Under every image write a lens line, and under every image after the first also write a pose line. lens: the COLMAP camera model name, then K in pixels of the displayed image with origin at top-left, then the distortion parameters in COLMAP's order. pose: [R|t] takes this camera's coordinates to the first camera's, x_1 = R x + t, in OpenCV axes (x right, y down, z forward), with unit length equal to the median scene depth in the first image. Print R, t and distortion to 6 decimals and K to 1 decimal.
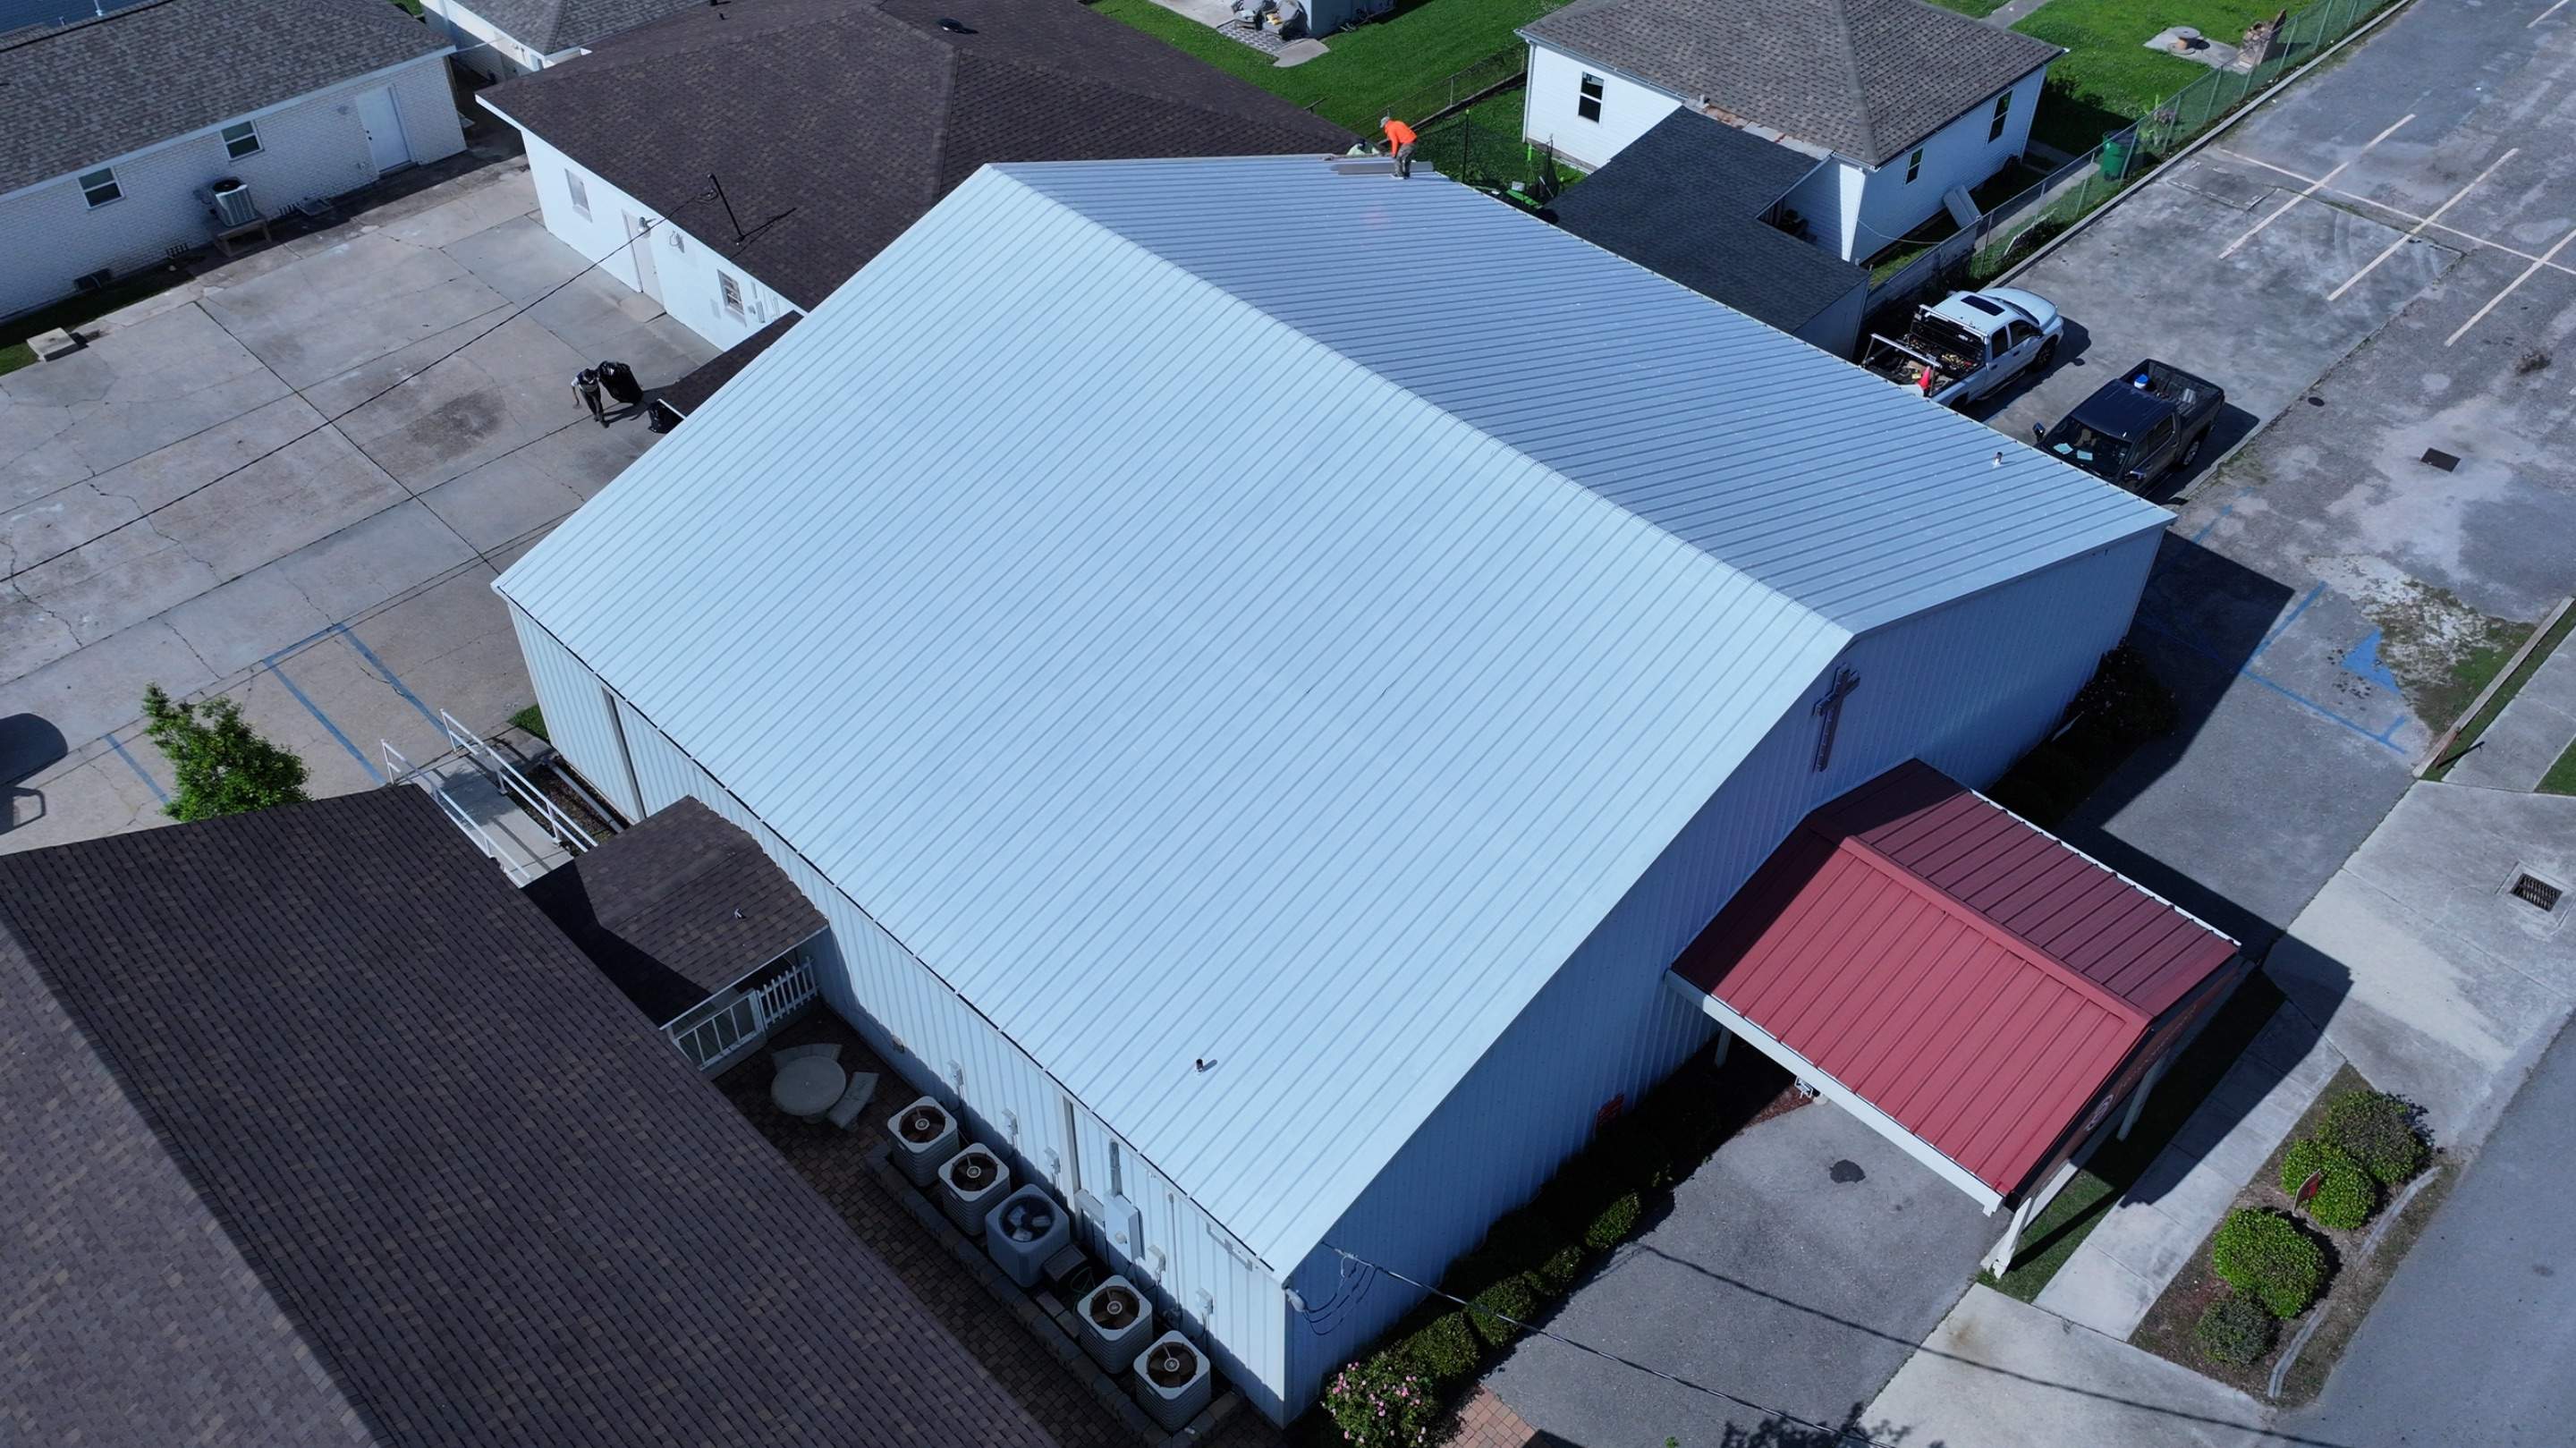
lens RADIAL K [[2091.6, 0, 1286.5], [0, 2091.6, 719.3], [0, 0, 1]] dist [0.004533, -0.002849]
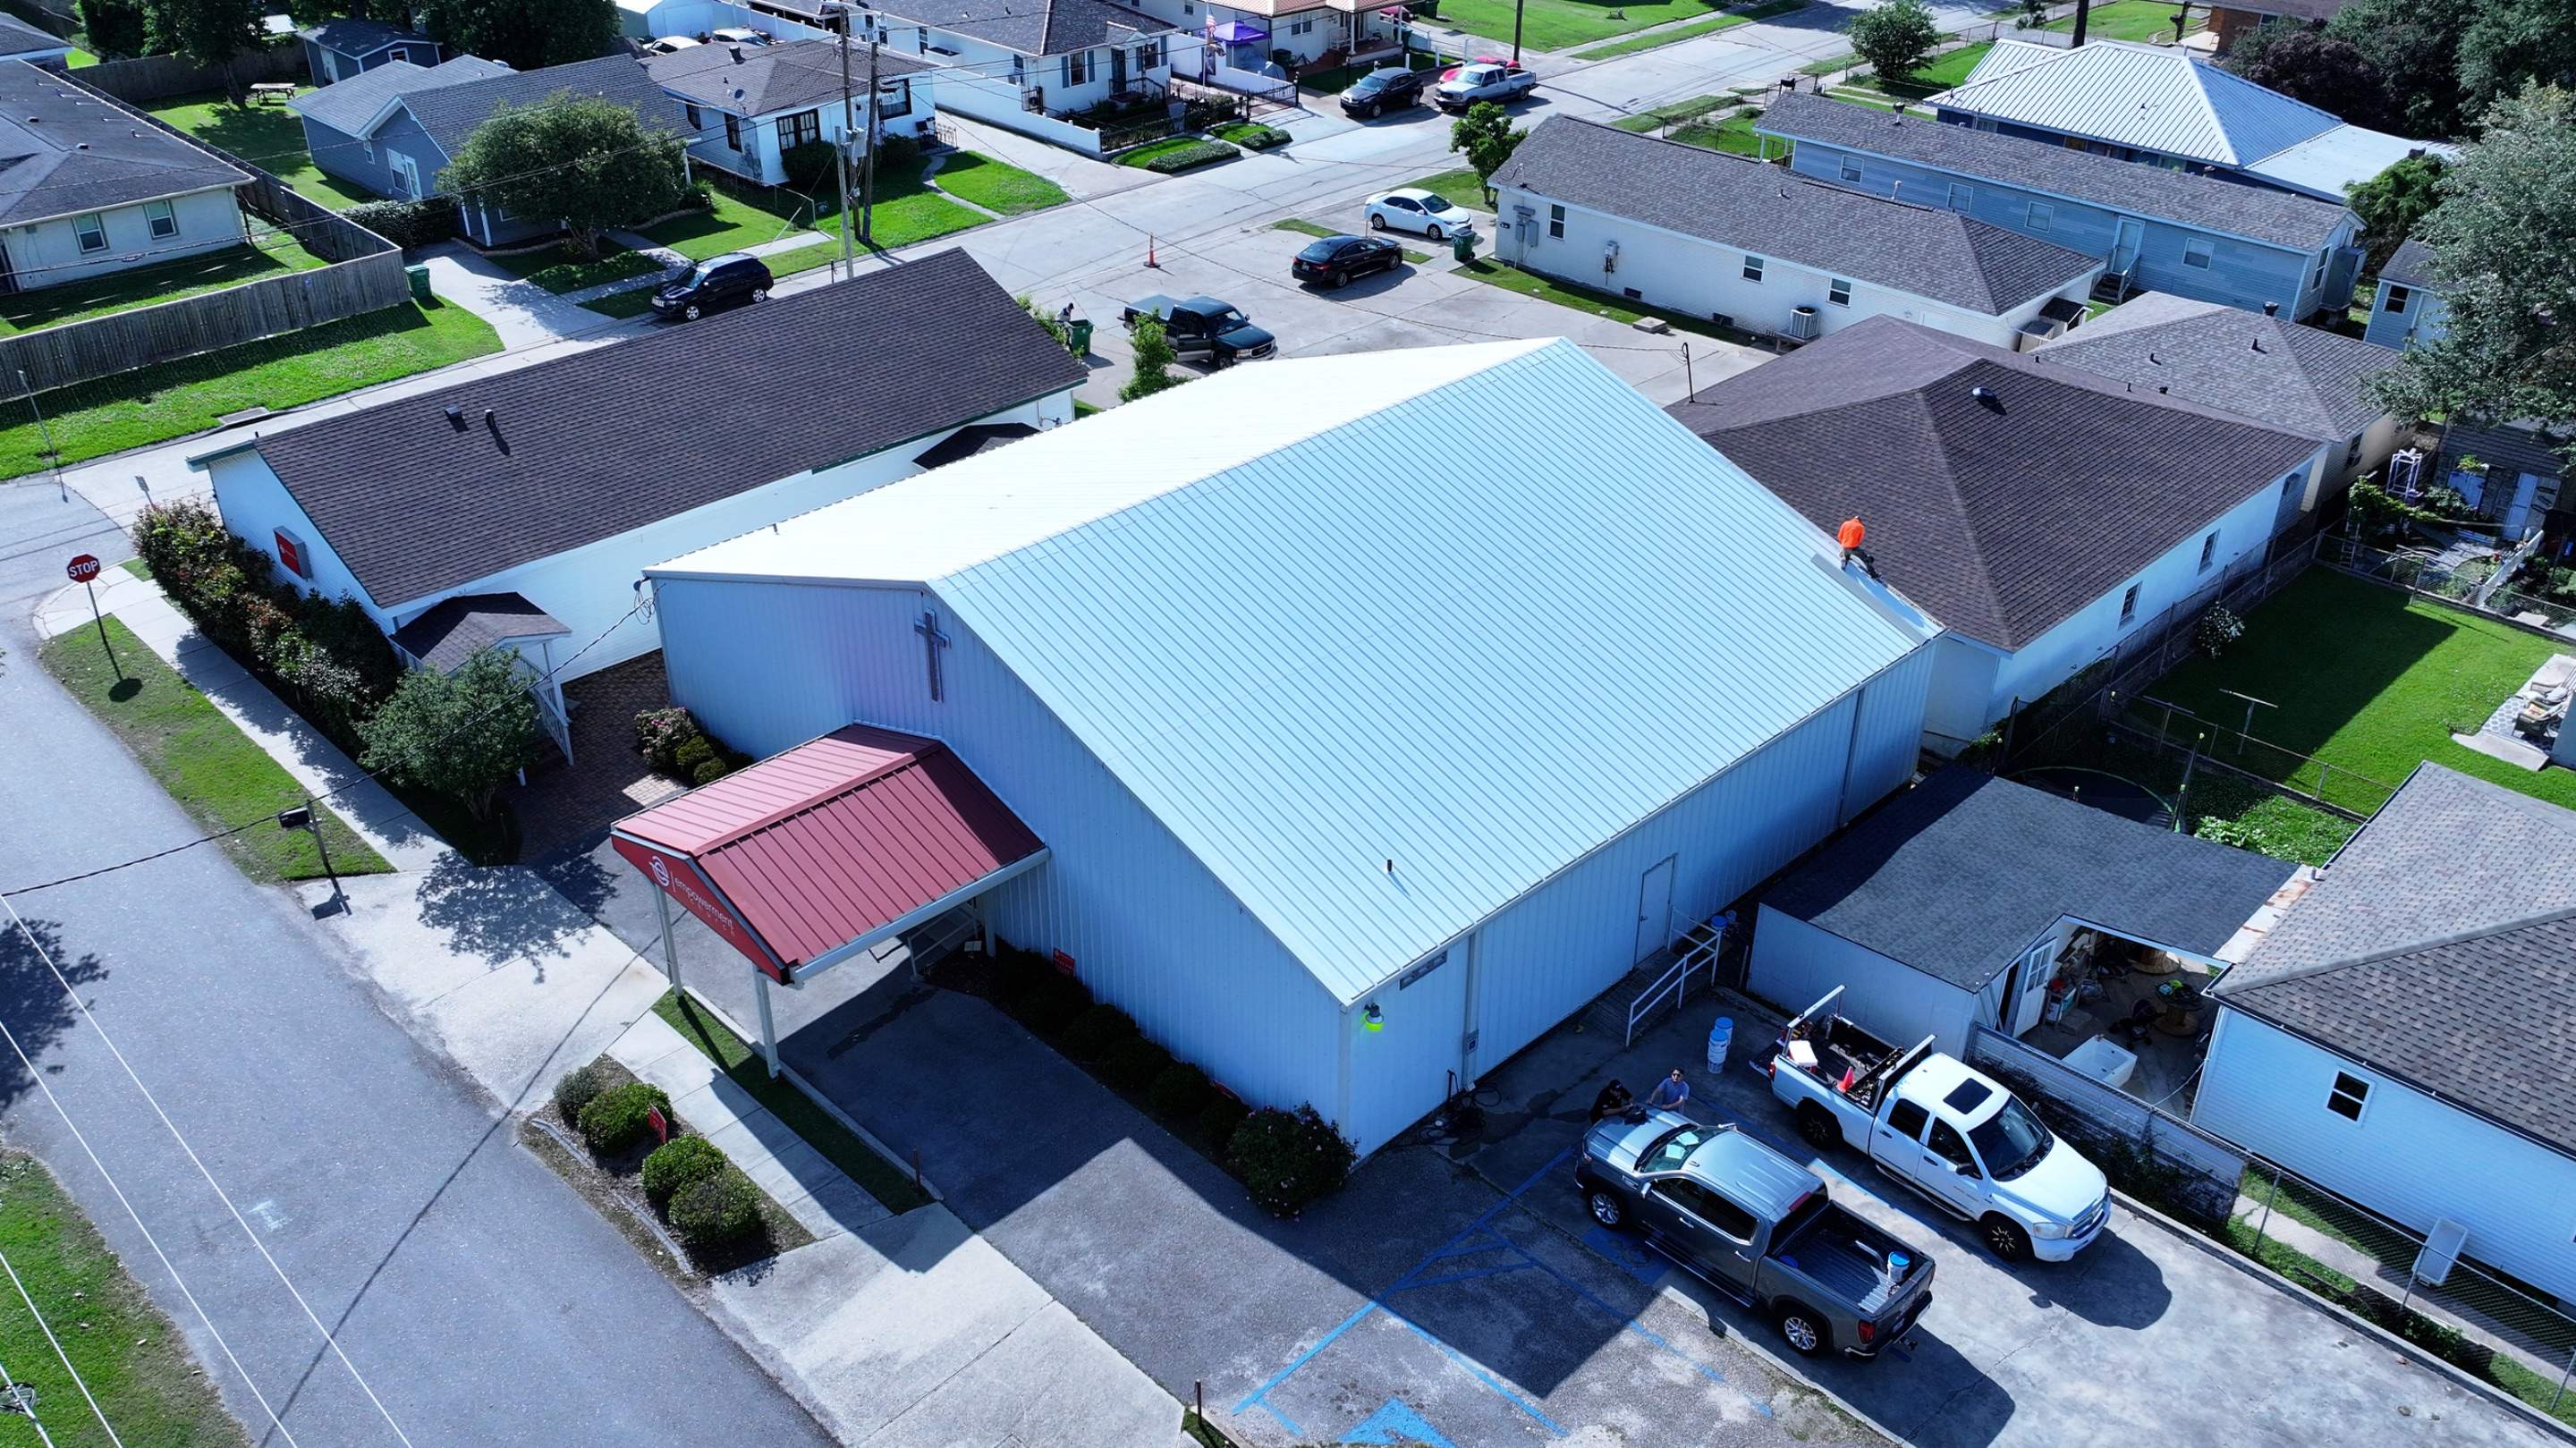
lens RADIAL K [[2091.6, 0, 1290.2], [0, 2091.6, 724.3], [0, 0, 1]] dist [0.004533, -0.002849]
pose [[0.003567, 0.504849, -0.863200, 1.096006], [-0.677124, 0.636422, 0.369418, -0.473299], [0.735860, 0.583176, 0.344115, 0.559361]]
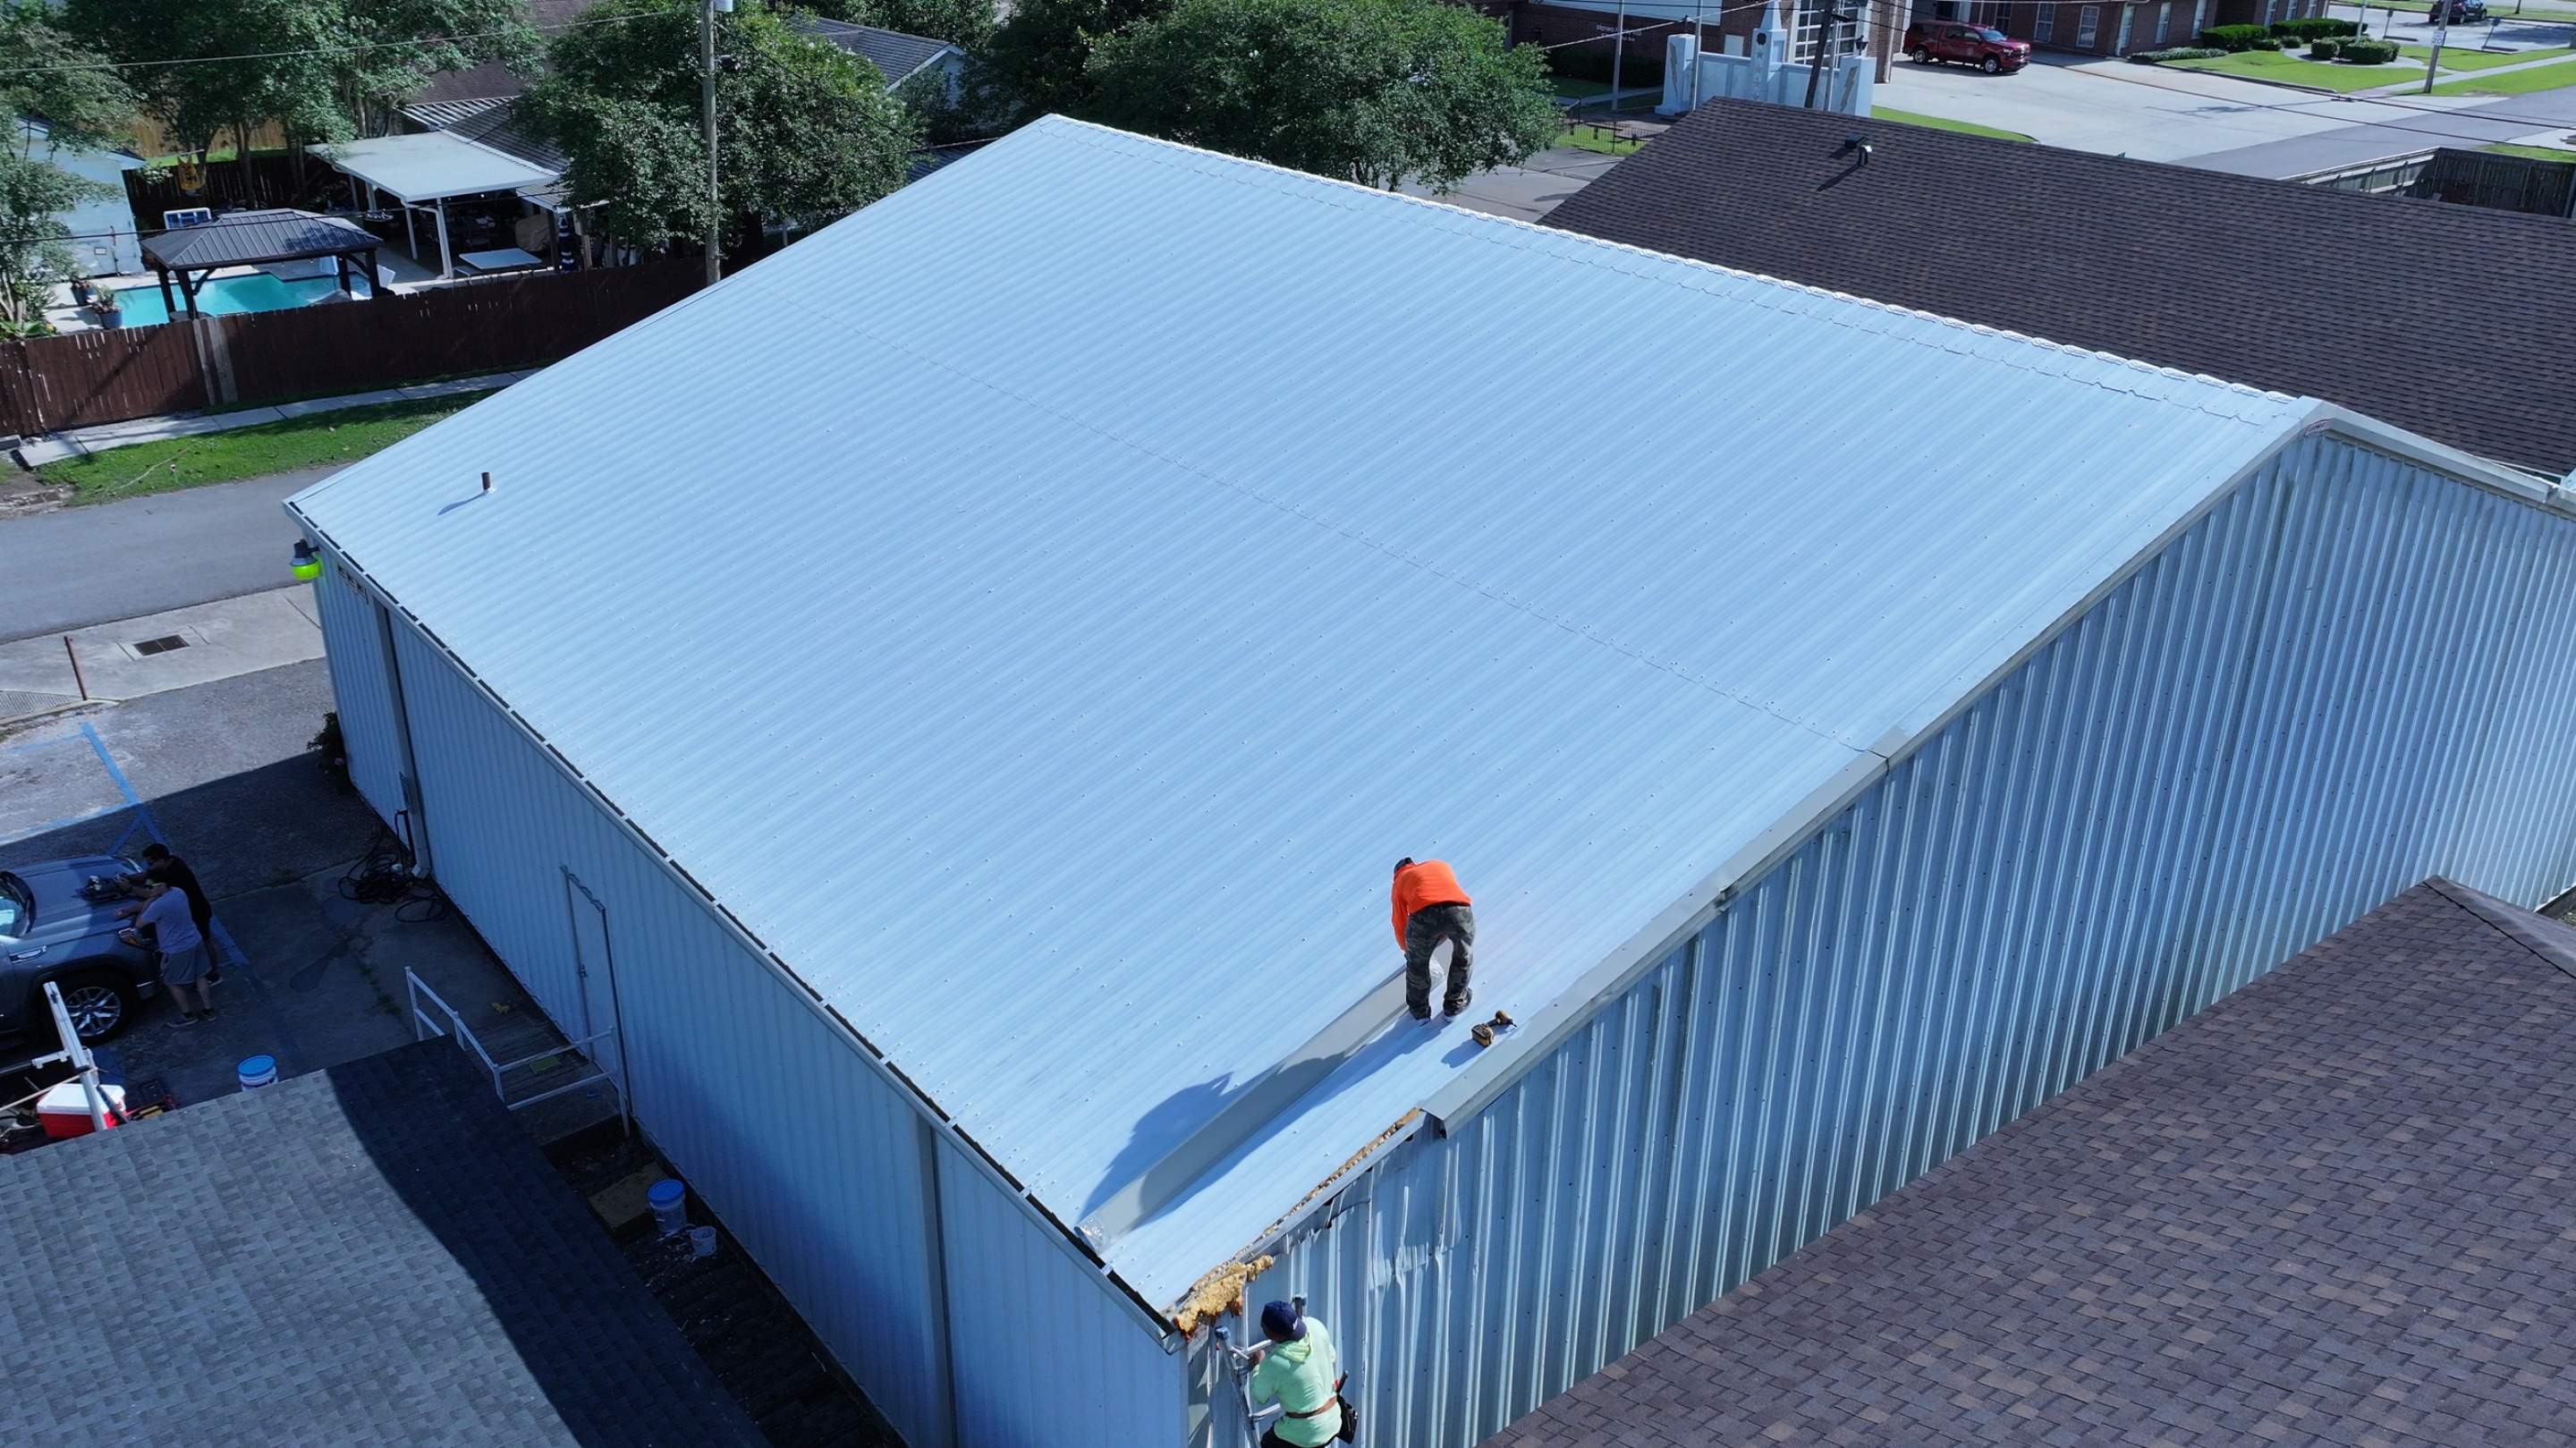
lens RADIAL K [[2091.6, 0, 1276.1], [0, 2091.6, 733.5], [0, 0, 1]] dist [0.004533, -0.002849]
pose [[-0.992678, -0.059417, 0.105165, 0.021979], [0.072691, 0.401481, 0.912978, -0.636240], [-0.096469, 0.913938, -0.394222, 1.240509]]
